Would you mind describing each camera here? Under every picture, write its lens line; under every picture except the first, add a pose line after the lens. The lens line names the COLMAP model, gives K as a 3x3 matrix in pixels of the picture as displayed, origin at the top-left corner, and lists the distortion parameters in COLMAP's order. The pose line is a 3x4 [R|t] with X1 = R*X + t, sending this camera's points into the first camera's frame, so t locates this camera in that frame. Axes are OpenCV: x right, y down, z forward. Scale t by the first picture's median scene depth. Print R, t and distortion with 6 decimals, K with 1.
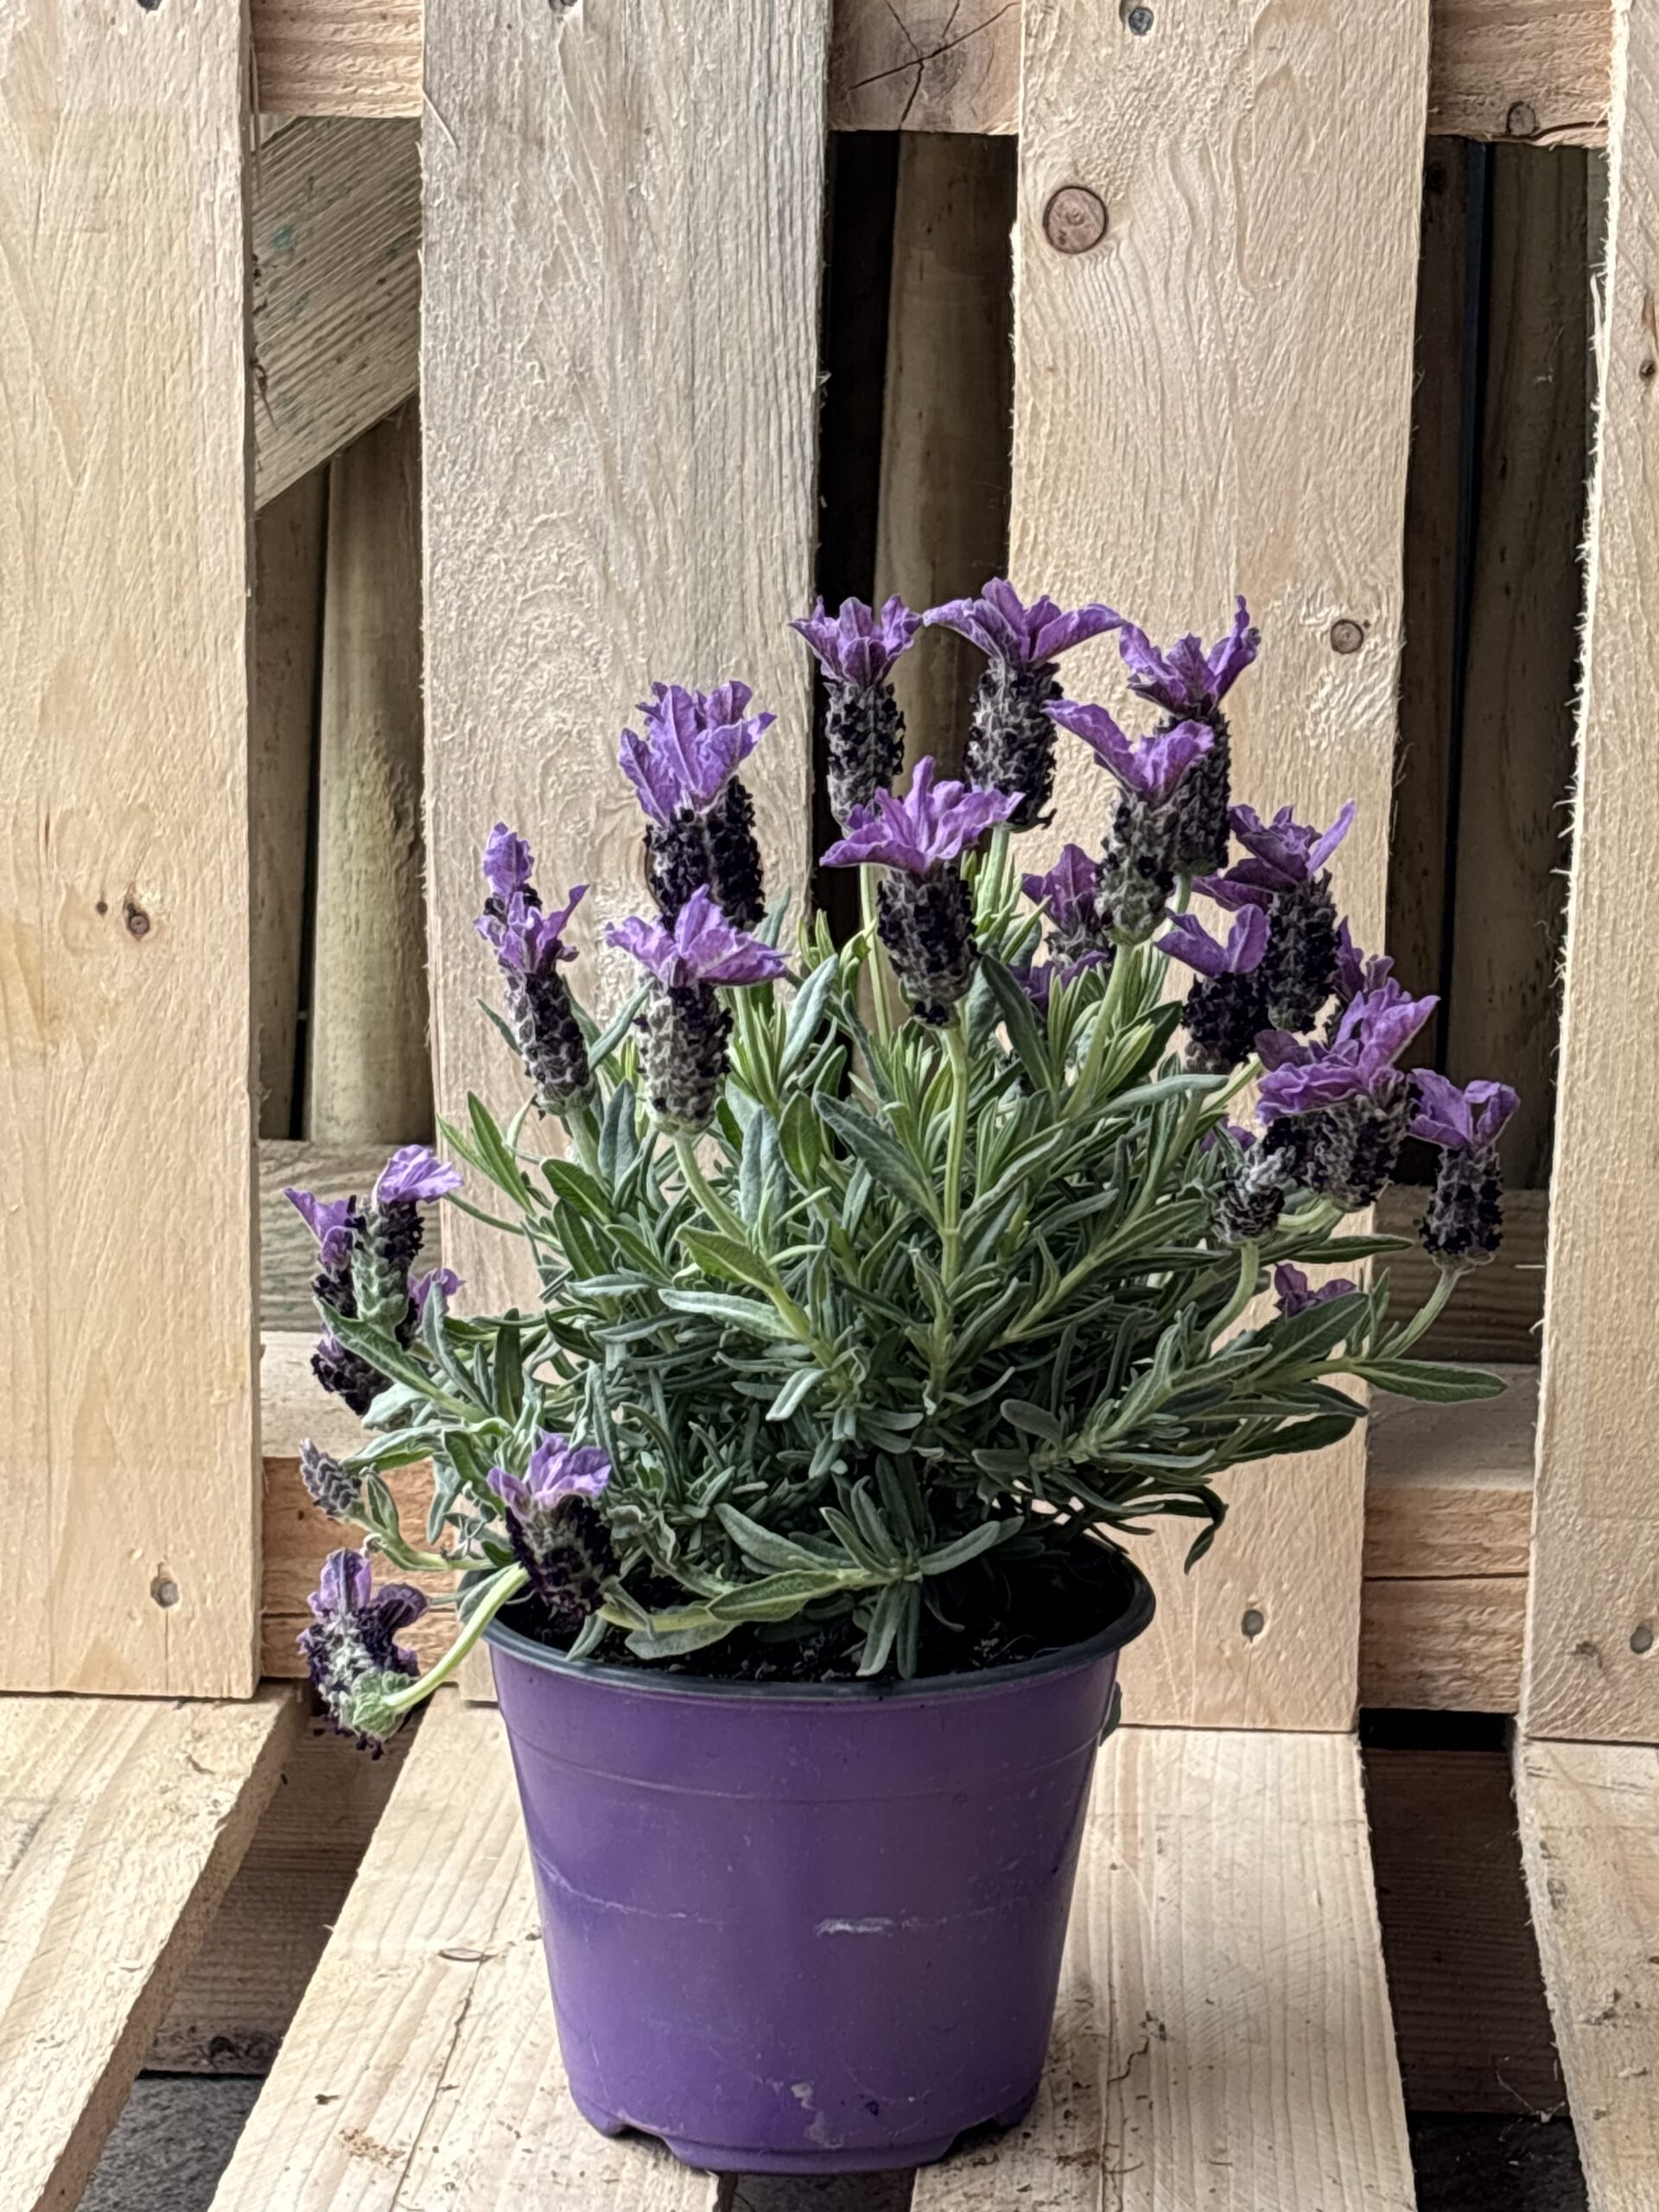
lens RADIAL K [[5157.8, 0, 858.5], [0, 5157.8, 1150.2], [0, 0, 1]] dist [0.149002, 0.000000]
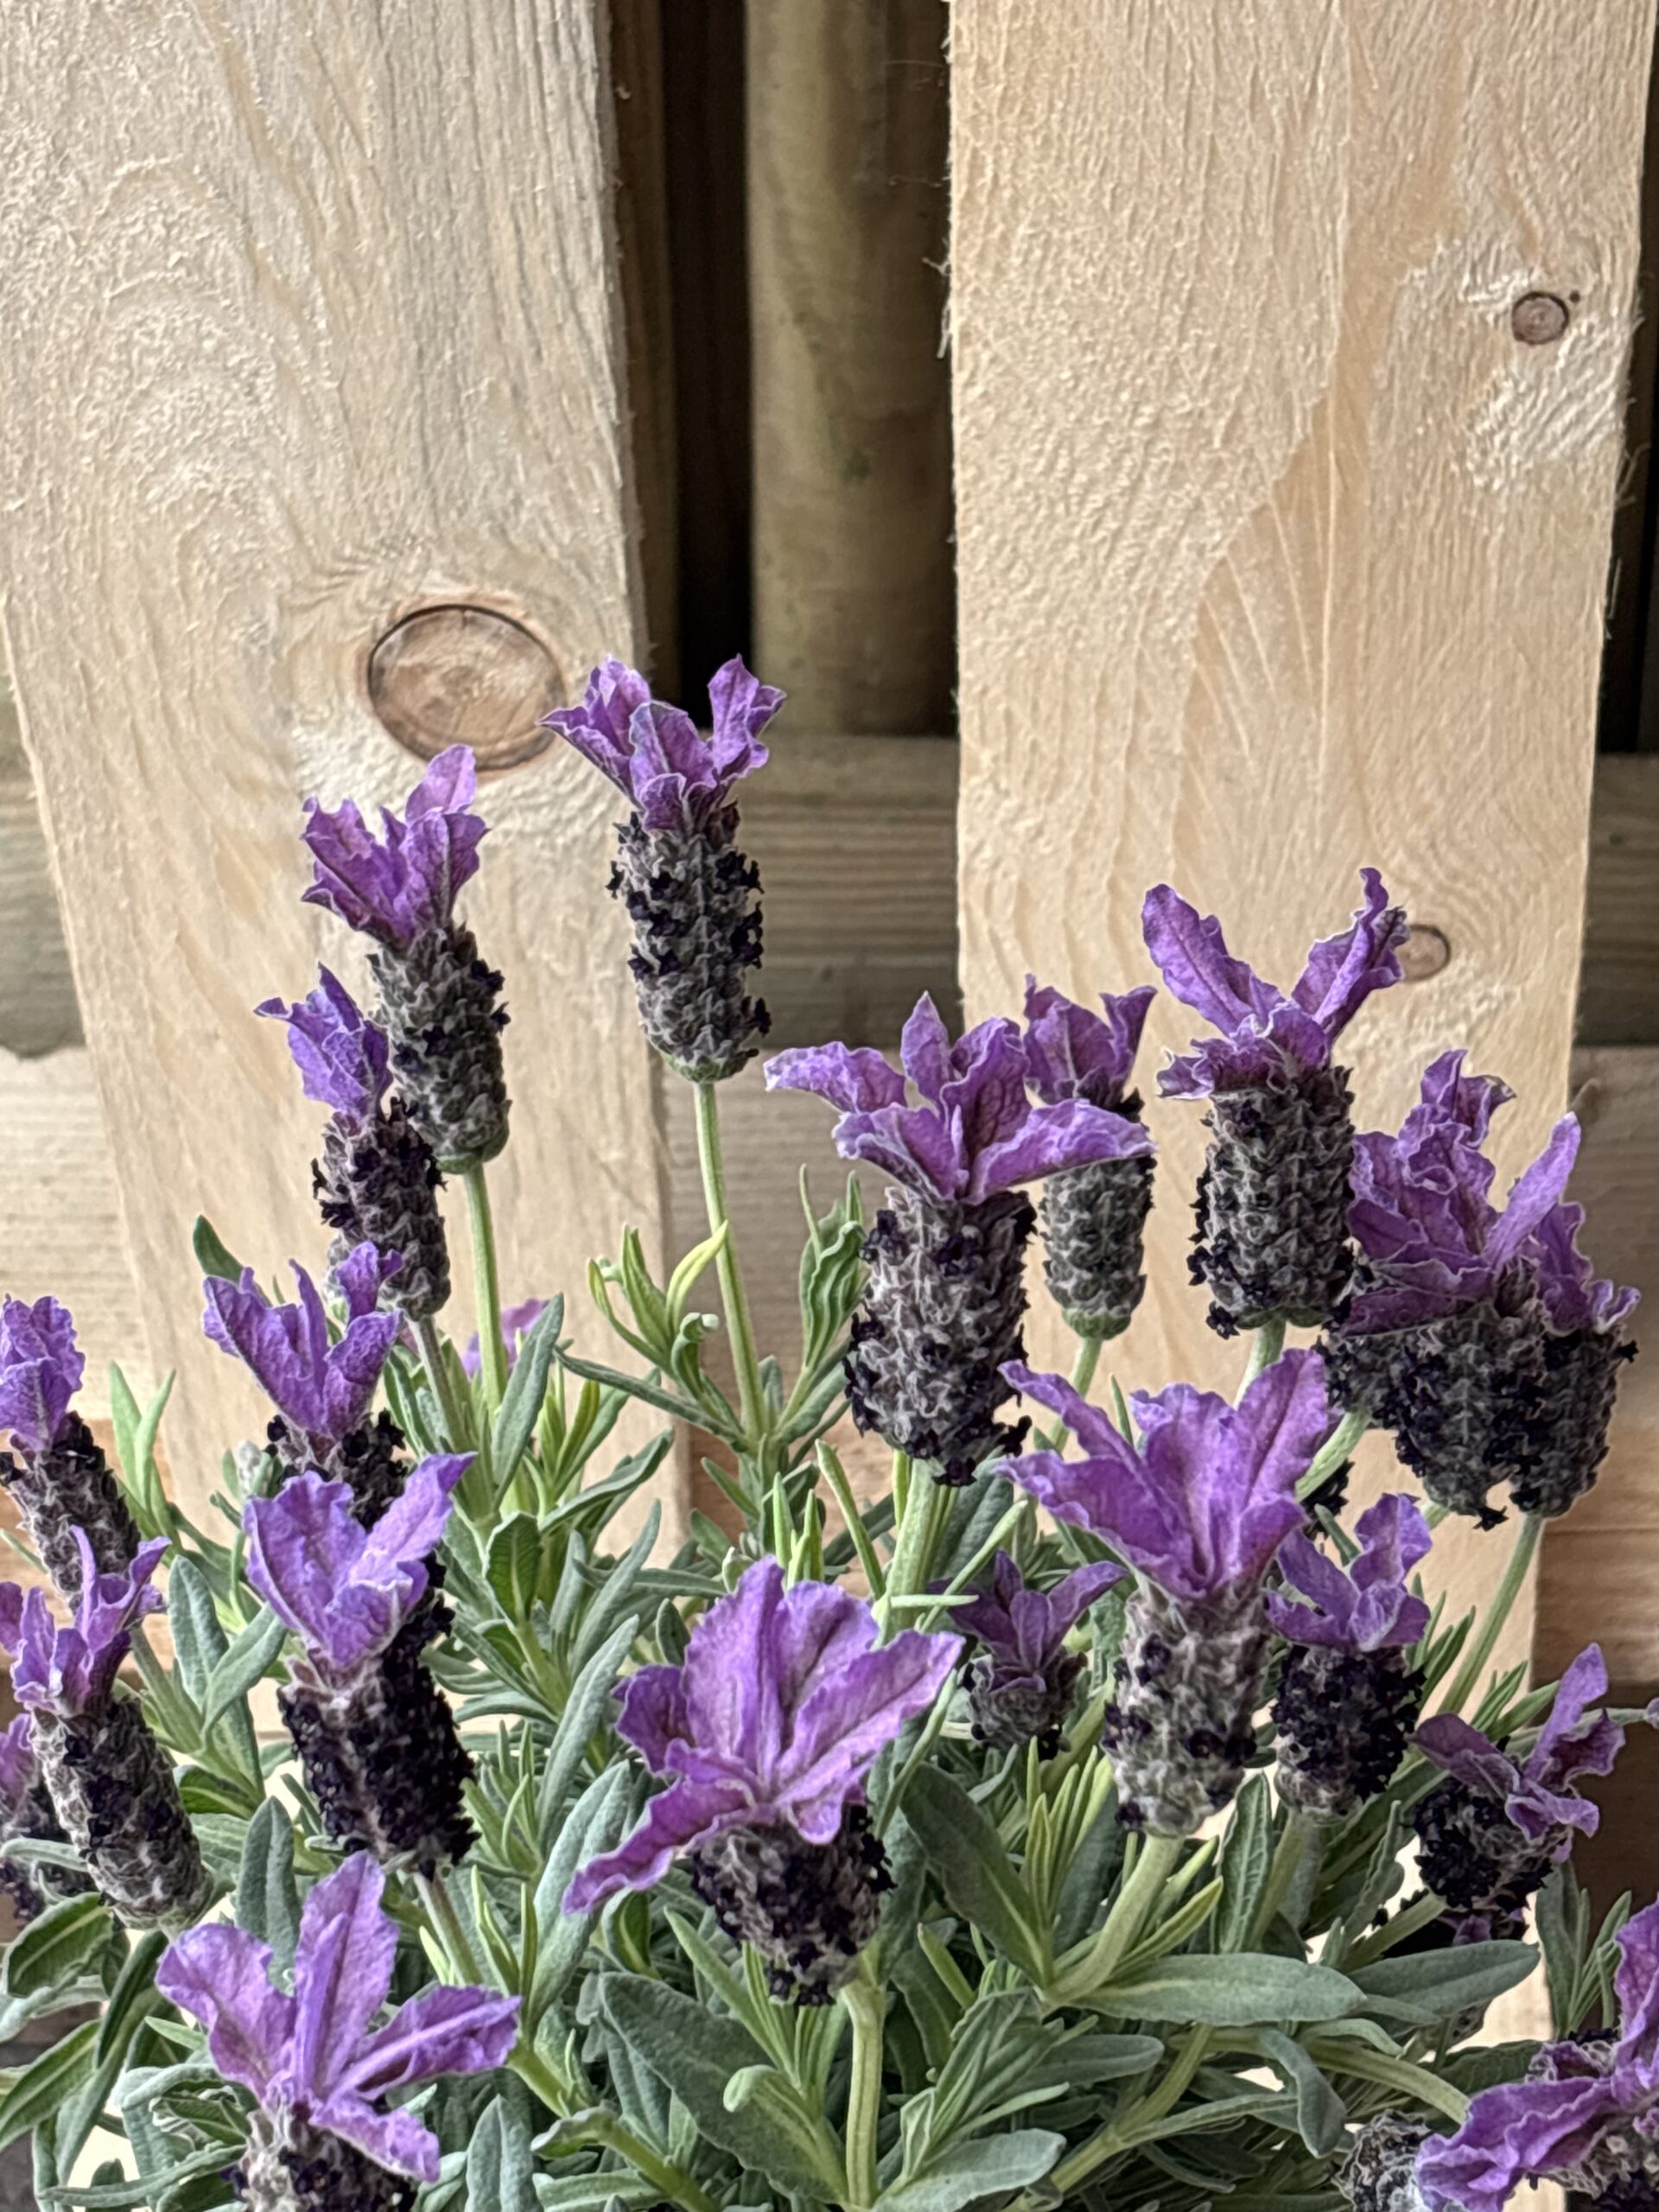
lens RADIAL K [[5157.8, 0, 876.5], [0, 5157.8, 1152.3], [0, 0, 1]] dist [0.149002, 0.000000]
pose [[0.999134, -0.037687, -0.017646, 0.027099], [0.041607, 0.911874, 0.408355, -0.253953], [0.000701, -0.408736, 0.912653, 0.432975]]
